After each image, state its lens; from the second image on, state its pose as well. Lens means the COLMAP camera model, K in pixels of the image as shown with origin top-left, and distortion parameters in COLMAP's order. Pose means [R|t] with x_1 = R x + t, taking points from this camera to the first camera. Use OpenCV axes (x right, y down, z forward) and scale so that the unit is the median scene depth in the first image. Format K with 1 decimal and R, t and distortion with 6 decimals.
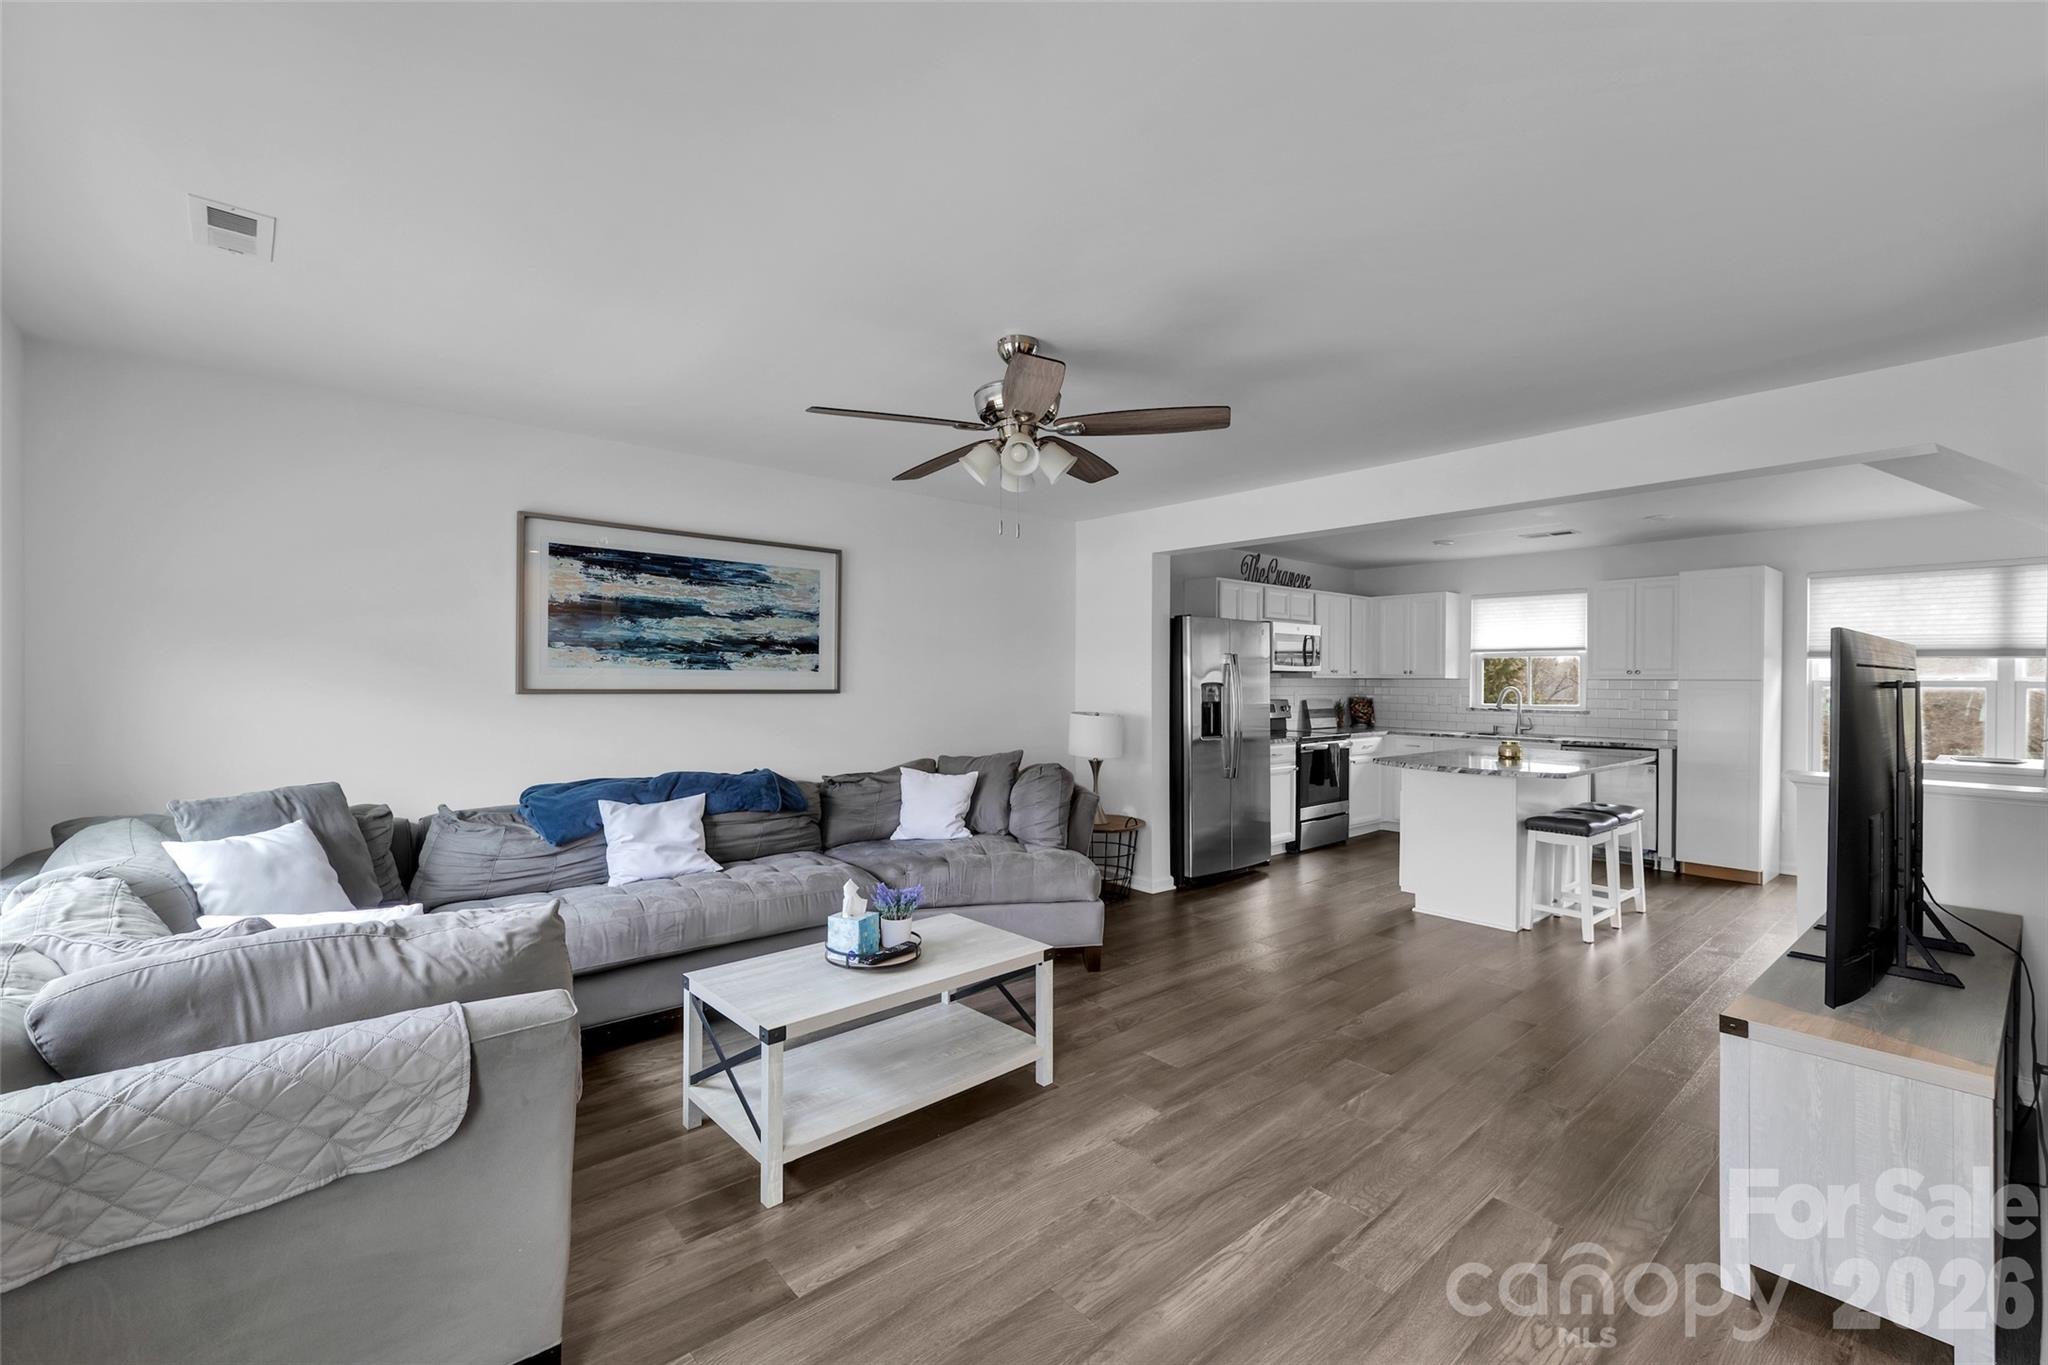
lens RADIAL K [[853.7, 0, 1008.3], [0, 853.7, 683.8], [0, 0, 1]] dist [0.002804, 0.000024]
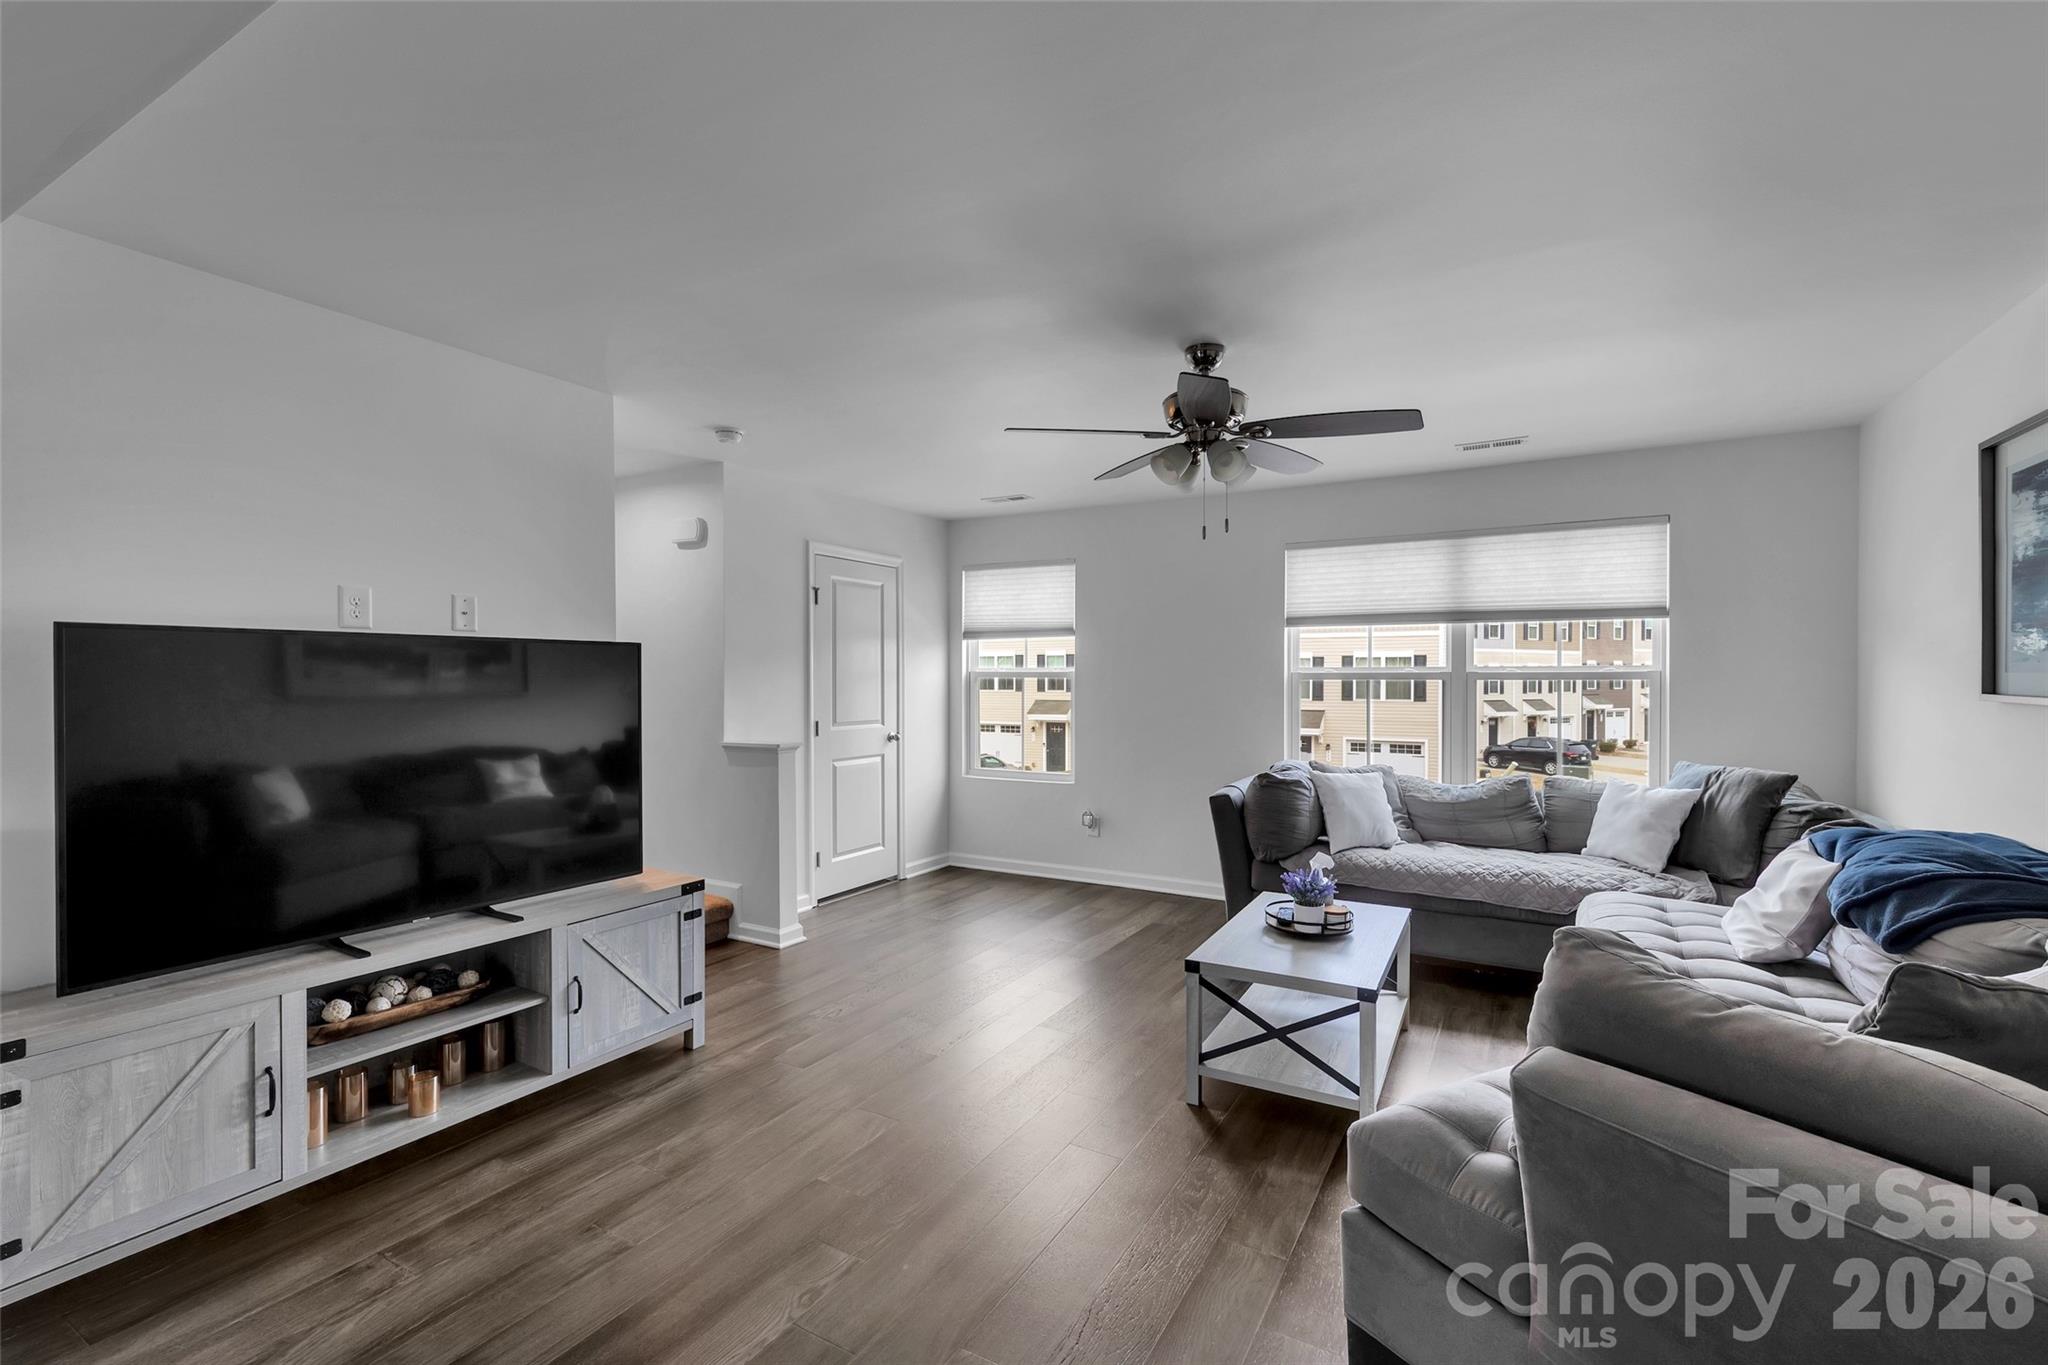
lens RADIAL K [[911.1, 0, 1029.5], [0, 911.1, 688.3], [0, 0, 1]] dist [0.021941, 0.000324]
pose [[-0.939702, -0.000492, -0.341994, 0.270803], [-0.007410, 0.999794, 0.018922, -0.004757], [0.341914, 0.020315, -0.939512, 0.908490]]
